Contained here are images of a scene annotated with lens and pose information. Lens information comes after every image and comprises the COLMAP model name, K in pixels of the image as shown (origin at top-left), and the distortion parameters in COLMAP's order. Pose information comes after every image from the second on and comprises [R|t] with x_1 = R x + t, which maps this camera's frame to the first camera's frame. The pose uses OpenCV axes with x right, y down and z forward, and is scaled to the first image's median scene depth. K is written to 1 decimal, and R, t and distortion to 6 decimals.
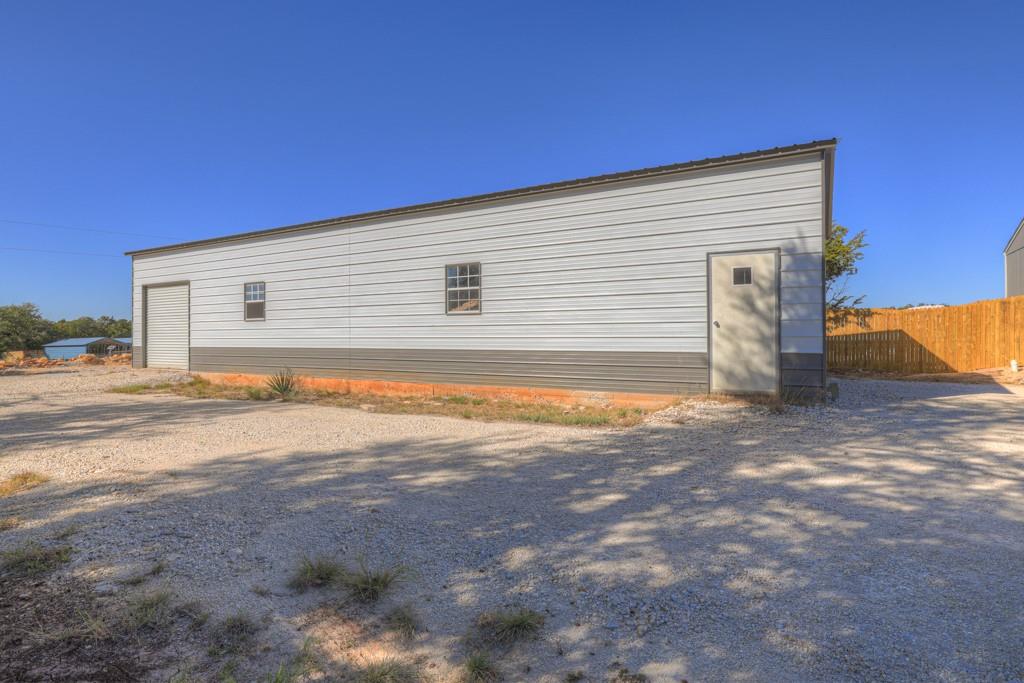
lens RADIAL K [[573.6, 0, 510.7], [0, 573.6, 346.2], [0, 0, 1]] dist [0.004298, 0.000648]
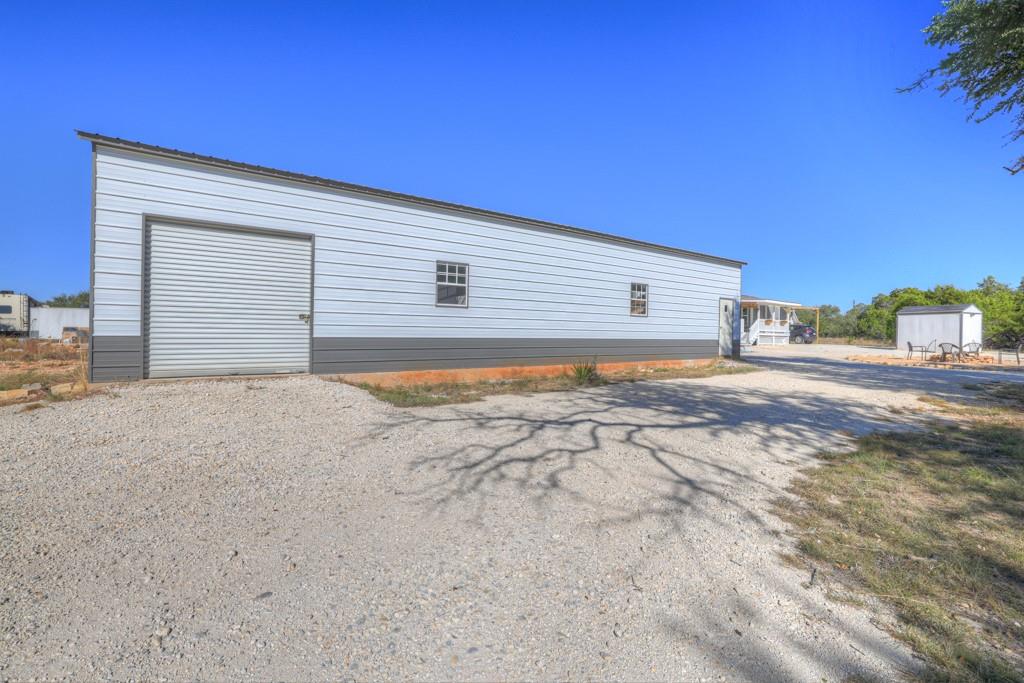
lens RADIAL K [[473.6, 0, 511.1], [0, 473.6, 336.4], [0, 0, 1]] dist [-0.005520, 0.000032]
pose [[0.366821, -0.001860, 0.930290, -0.977668], [-0.004971, 0.999980, 0.003960, -0.002812], [-0.930278, -0.006077, 0.366804, 0.595313]]
